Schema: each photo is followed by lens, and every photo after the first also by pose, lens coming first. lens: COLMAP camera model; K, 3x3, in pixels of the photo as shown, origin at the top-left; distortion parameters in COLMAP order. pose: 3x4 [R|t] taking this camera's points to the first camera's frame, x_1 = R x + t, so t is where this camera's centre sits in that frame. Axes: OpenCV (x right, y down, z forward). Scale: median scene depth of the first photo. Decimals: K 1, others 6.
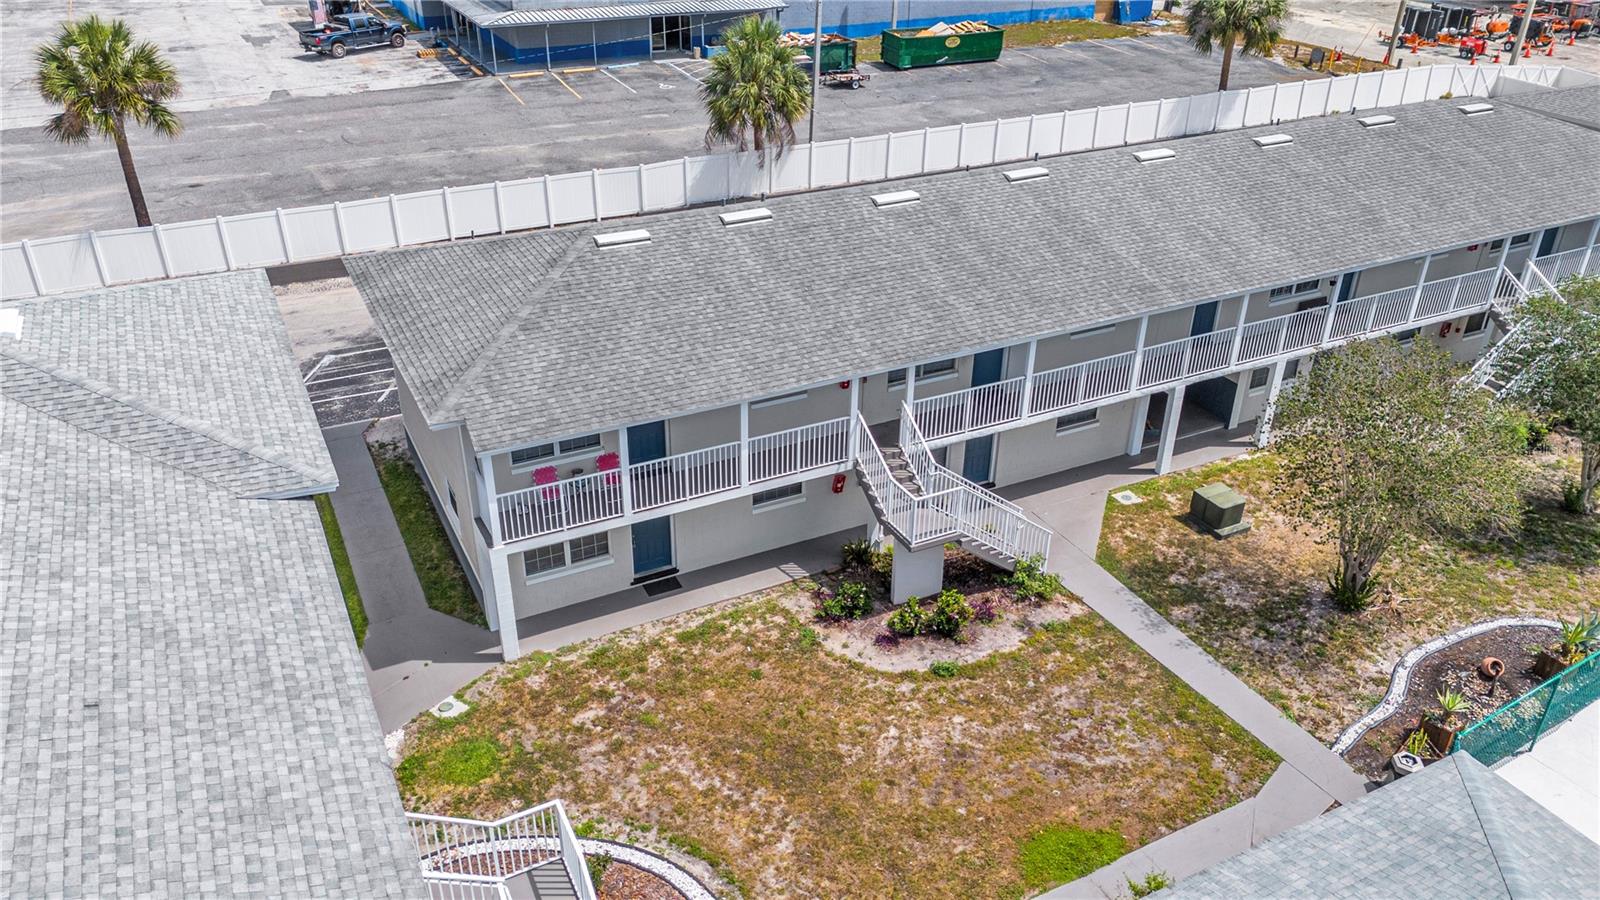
lens RADIAL K [[1175.2, 0, 800.0], [0, 1175.2, 450.0], [0, 0, 1]] dist [0.069323, -0.066499]
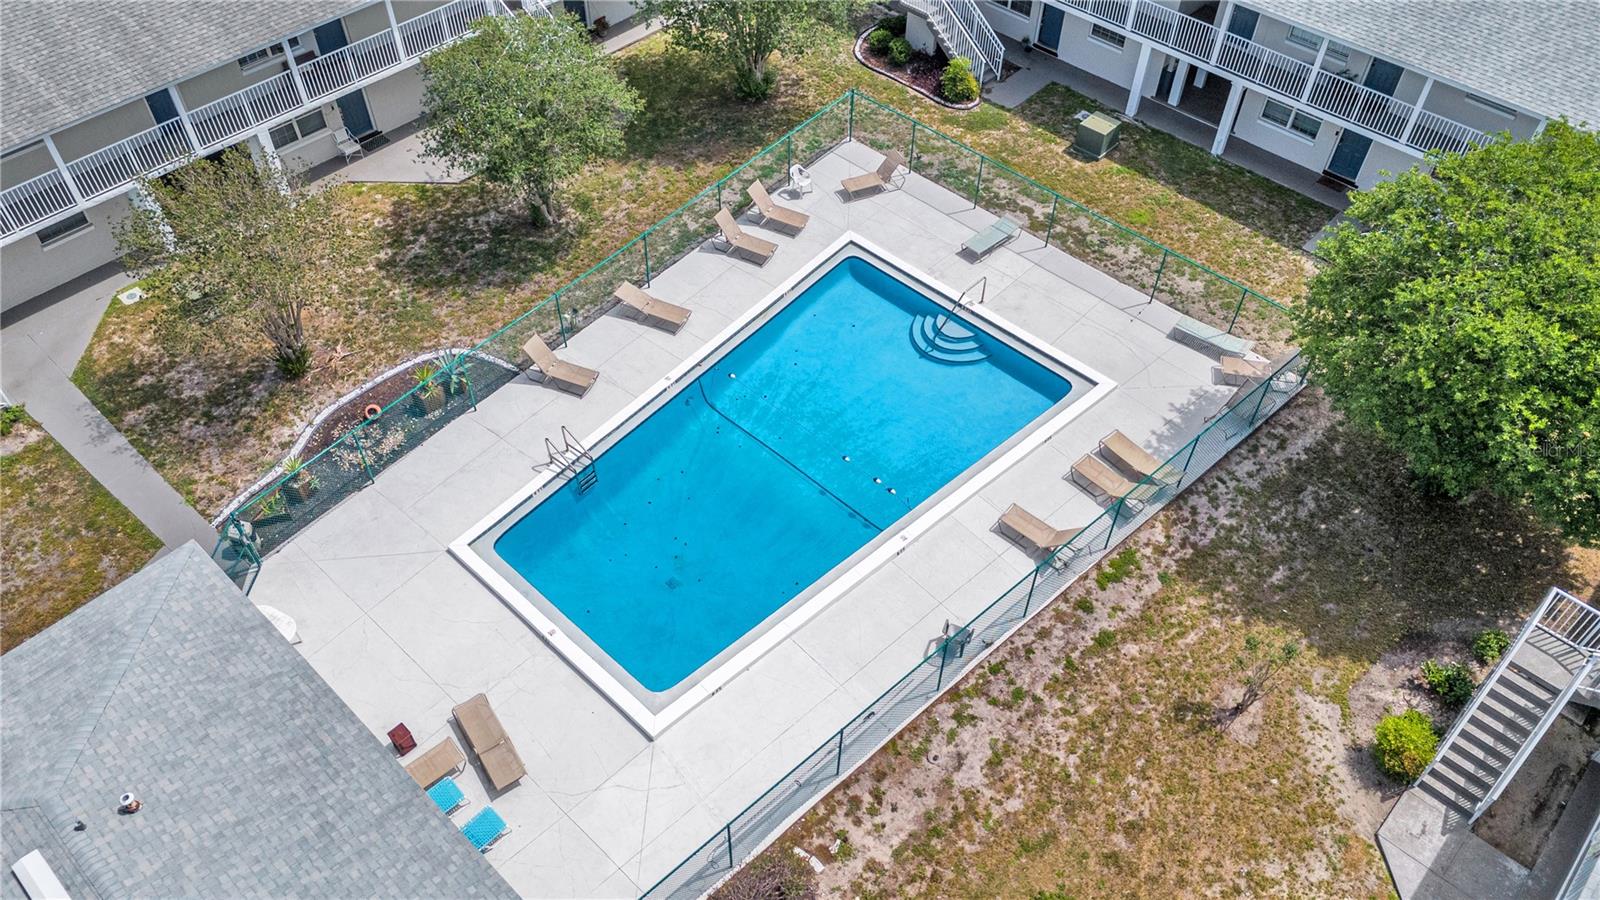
lens RADIAL K [[1175.2, 0, 800.0], [0, 1175.2, 450.0], [0, 0, 1]] dist [0.069323, -0.066499]
pose [[0.941266, -0.252695, 0.223971, 0.640898], [0.162995, 0.920923, 0.354025, -0.130533], [-0.295720, -0.296726, 0.908022, -0.231621]]
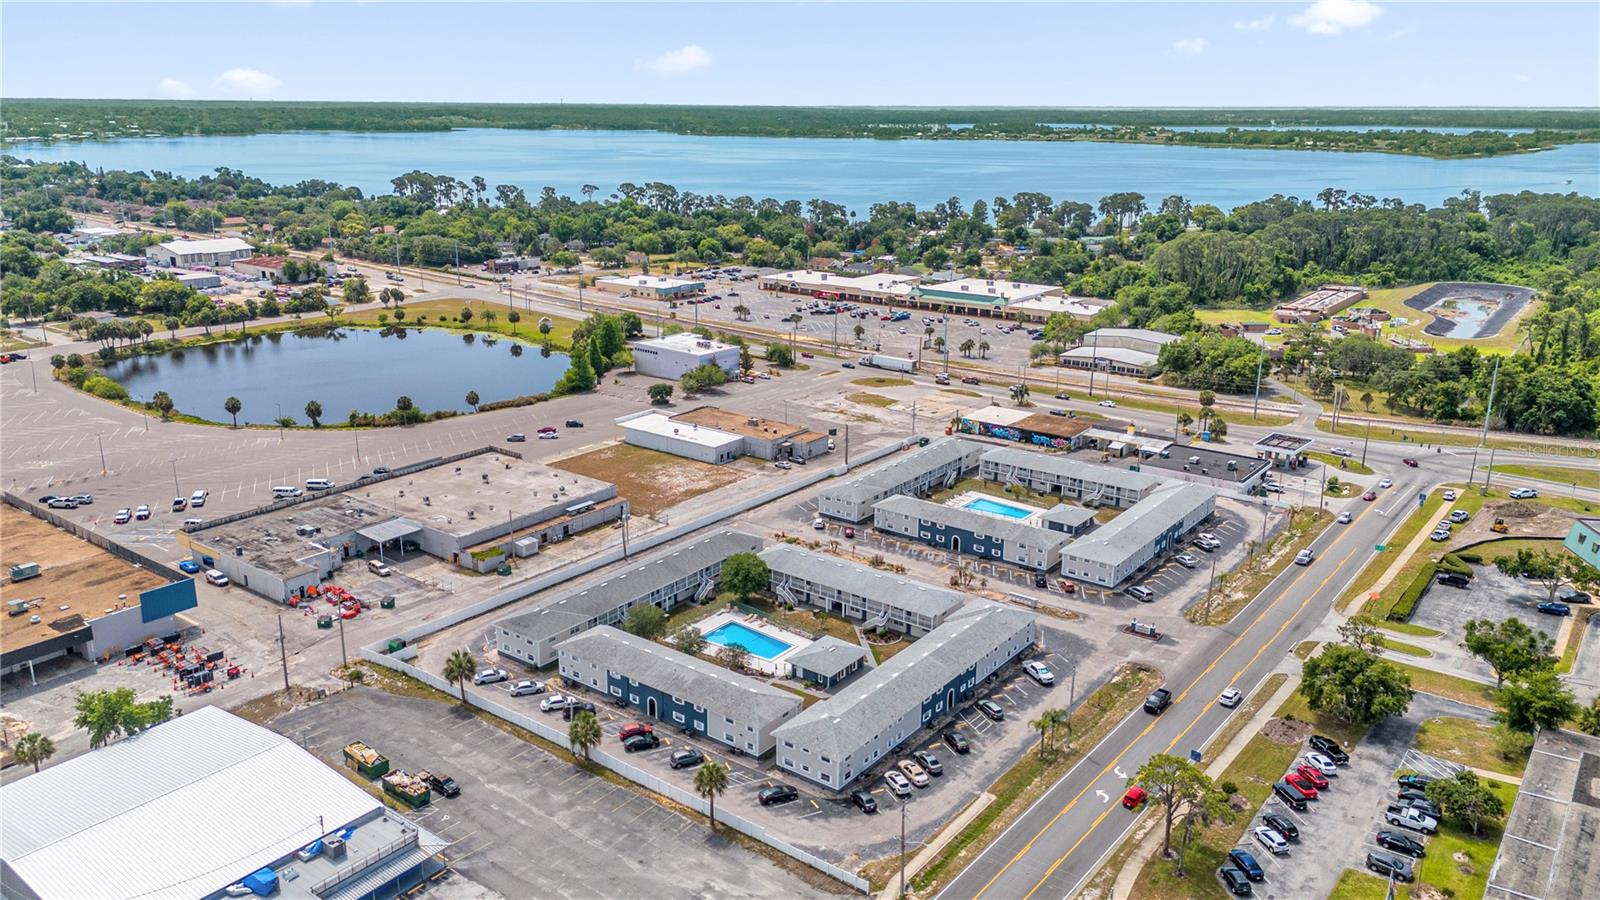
lens RADIAL K [[1175.2, 0, 800.0], [0, 1175.2, 450.0], [0, 0, 1]] dist [0.069323, -0.066499]
pose [[-0.438406, -0.263968, 0.859140, -5.098281], [0.430132, 0.777703, 0.458437, -3.788981], [-0.789168, 0.570525, -0.227408, 1.480399]]
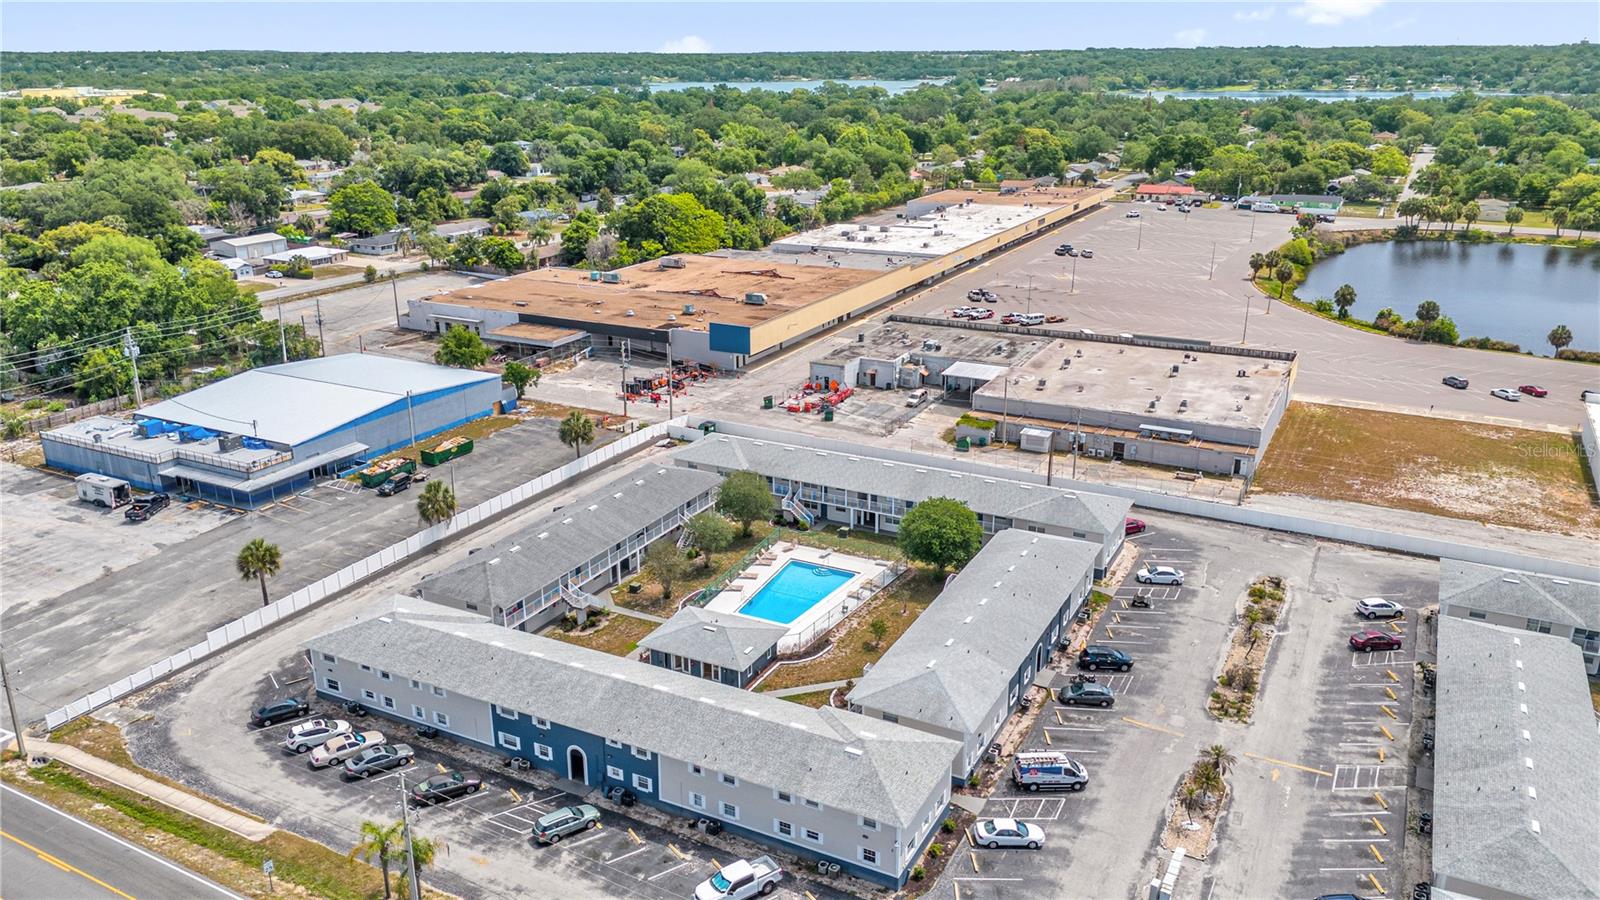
lens RADIAL K [[1175.2, 0, 800.0], [0, 1175.2, 450.0], [0, 0, 1]] dist [0.069323, -0.066499]
pose [[0.812203, -0.198518, 0.548559, -1.510874], [0.295998, 0.950525, -0.094273, 0.166724], [-0.502704, 0.238941, 0.830780, -3.183673]]
